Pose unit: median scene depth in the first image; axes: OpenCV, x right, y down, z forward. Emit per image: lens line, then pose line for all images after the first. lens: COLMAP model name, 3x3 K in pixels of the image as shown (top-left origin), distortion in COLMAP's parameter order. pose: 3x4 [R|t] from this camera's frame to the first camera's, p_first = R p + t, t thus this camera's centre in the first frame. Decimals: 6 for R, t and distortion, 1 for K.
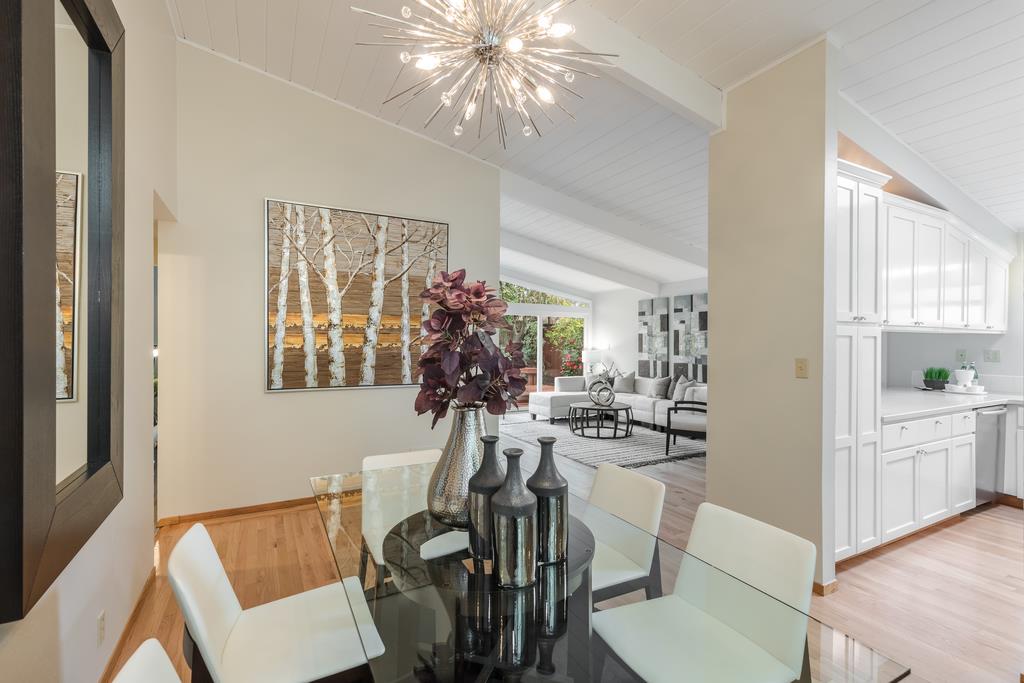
lens RADIAL K [[466.7, 0, 512.0], [0, 466.7, 341.5], [0, 0, 1]] dist [0.000047, -0.000124]
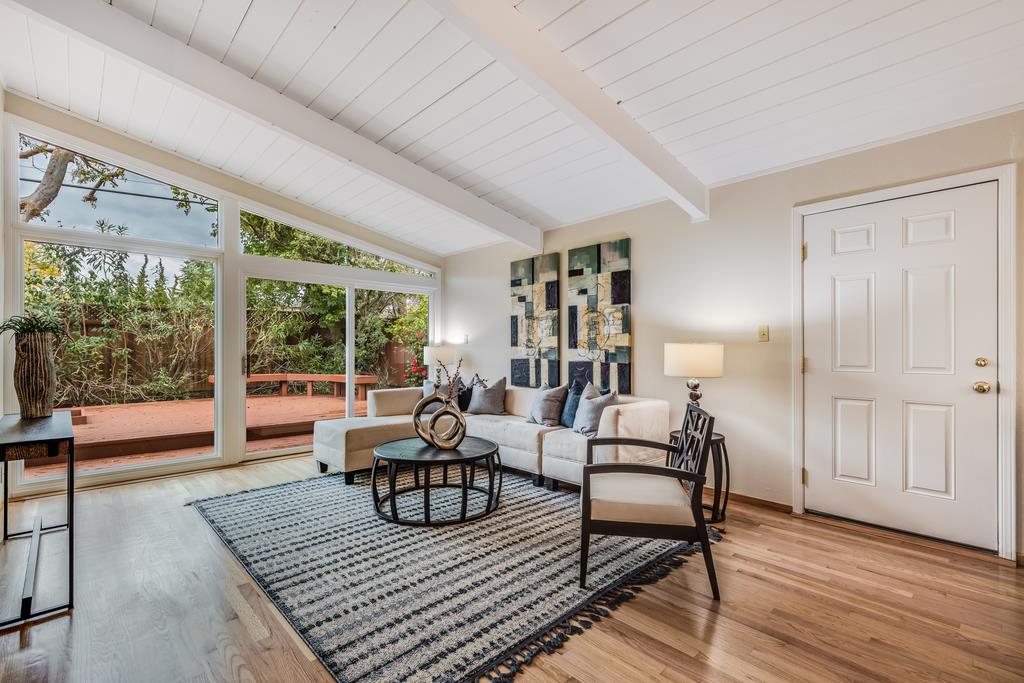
lens RADIAL K [[466.7, 0, 512.0], [0, 466.7, 341.5], [0, 0, 1]] dist [0.000047, -0.000124]
pose [[0.964175, -0.000001, 0.265267, 0.120805], [0.004626, 0.999848, -0.016810, 0.030258], [-0.265227, 0.017435, 0.964028, 0.450182]]
